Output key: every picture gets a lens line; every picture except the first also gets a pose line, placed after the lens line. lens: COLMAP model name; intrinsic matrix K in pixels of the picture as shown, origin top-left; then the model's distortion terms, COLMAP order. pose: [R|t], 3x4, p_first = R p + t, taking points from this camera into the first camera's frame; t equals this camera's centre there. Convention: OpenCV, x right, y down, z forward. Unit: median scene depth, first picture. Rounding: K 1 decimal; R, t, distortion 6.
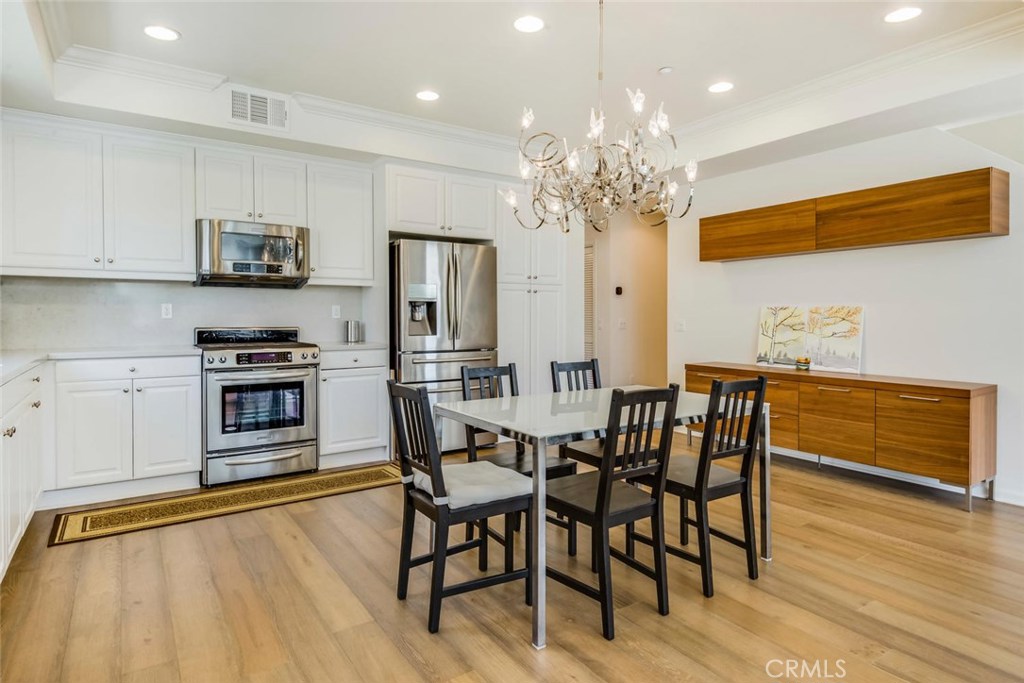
lens RADIAL K [[571.7, 0, 517.2], [0, 571.7, 325.2], [0, 0, 1]] dist [0.051071, -0.002666]
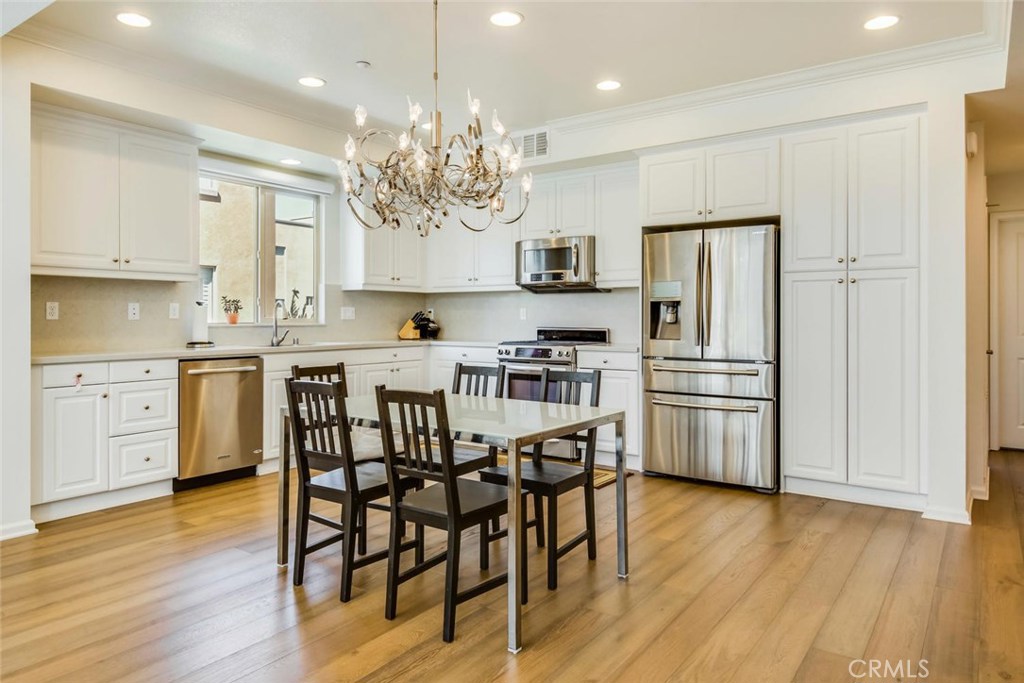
lens RADIAL K [[663.1, 0, 513.0], [0, 663.1, 331.8], [0, 0, 1]] dist [-0.000904, -0.000864]
pose [[0.347816, 0.018990, -0.937370, 0.764398], [-0.015111, 0.999779, 0.014647, -0.005819], [0.937441, 0.009070, 0.348026, 0.447807]]
